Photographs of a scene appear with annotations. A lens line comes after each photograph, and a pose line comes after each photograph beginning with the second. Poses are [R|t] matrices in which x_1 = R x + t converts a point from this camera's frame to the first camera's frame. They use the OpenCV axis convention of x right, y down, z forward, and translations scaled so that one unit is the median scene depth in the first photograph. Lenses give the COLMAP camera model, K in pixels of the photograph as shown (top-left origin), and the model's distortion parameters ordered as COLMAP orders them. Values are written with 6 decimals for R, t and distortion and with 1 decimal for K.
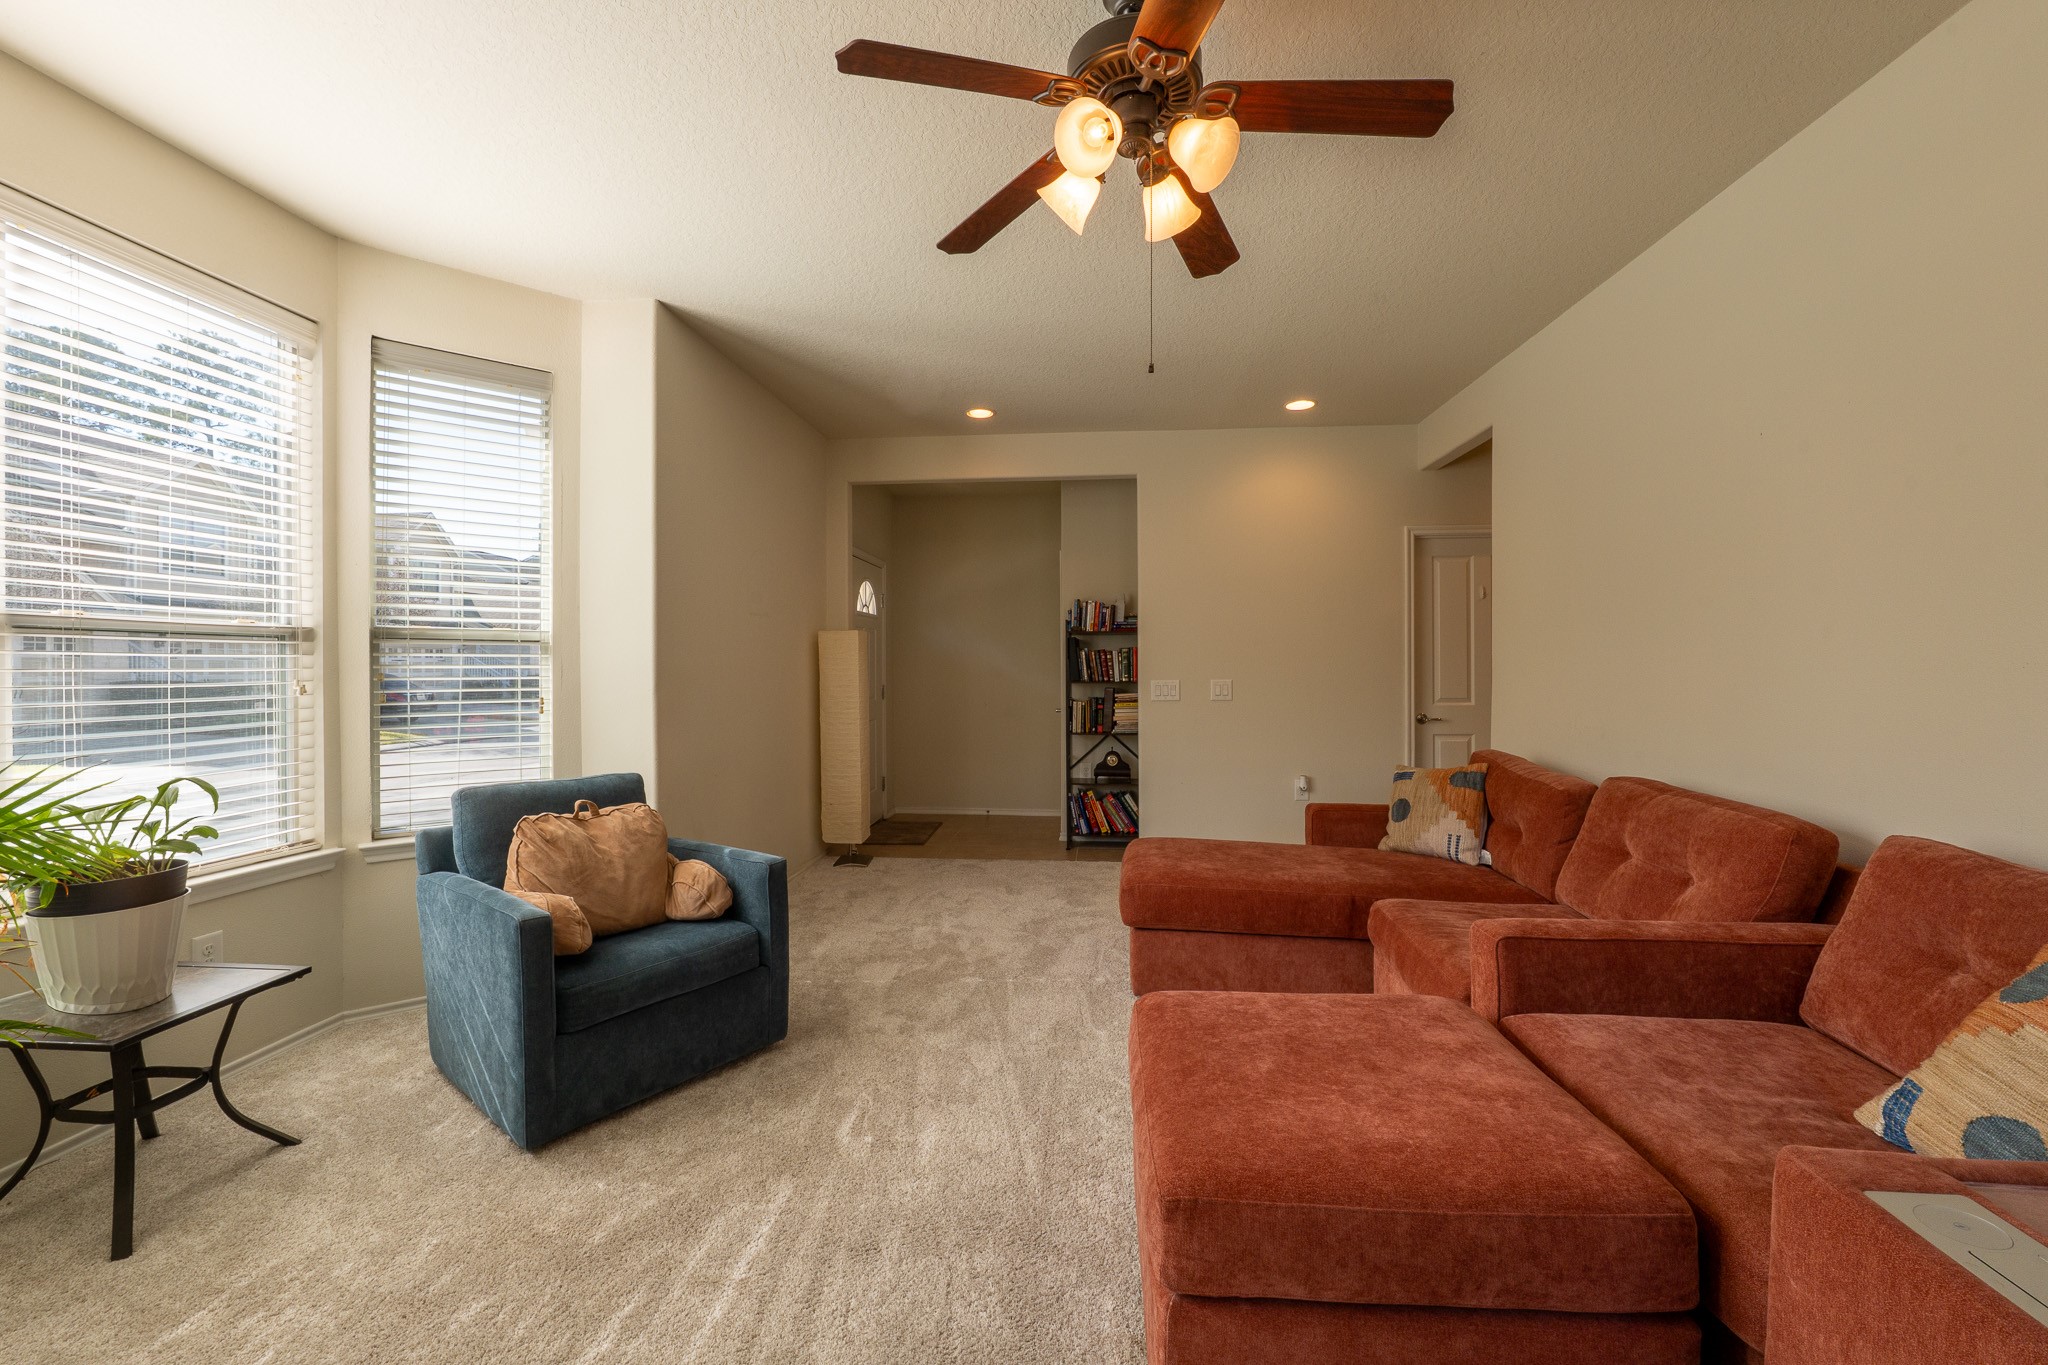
lens RADIAL K [[832.4, 0, 1023.8], [0, 832.4, 672.2], [0, 0, 1]] dist [-0.004820, -0.000254]
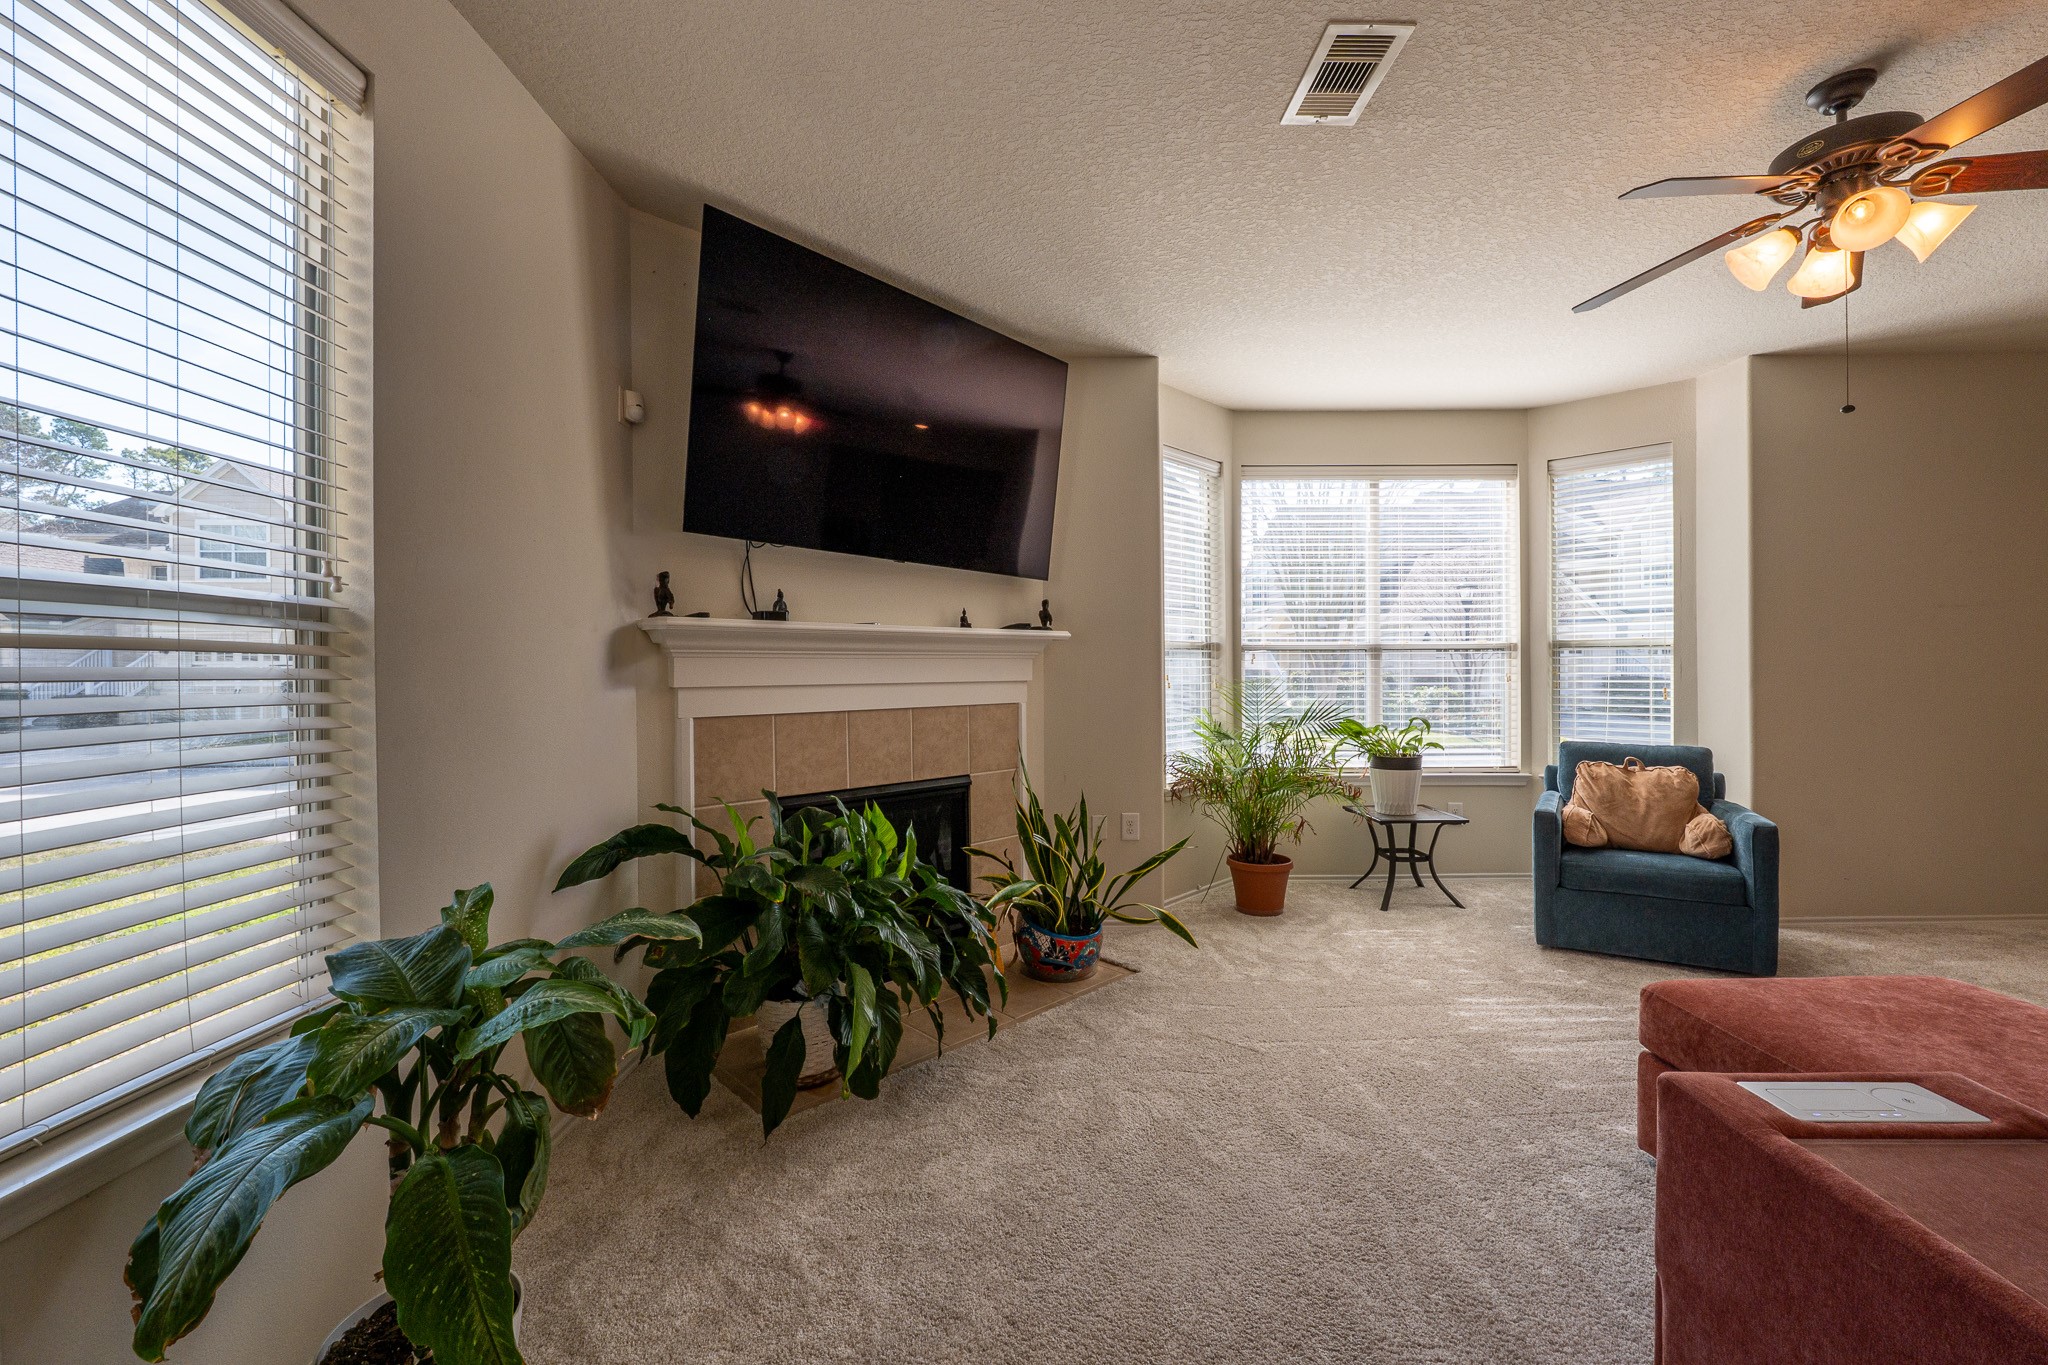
lens RADIAL K [[832.4, 0, 1025.9], [0, 832.4, 672.9], [0, 0, 1]] dist [-0.004820, -0.000254]
pose [[0.086495, 0.001587, -0.996251, 0.823350], [-0.001085, 0.999998, 0.001499, 0.006687], [0.996252, 0.000951, 0.086496, -0.170900]]
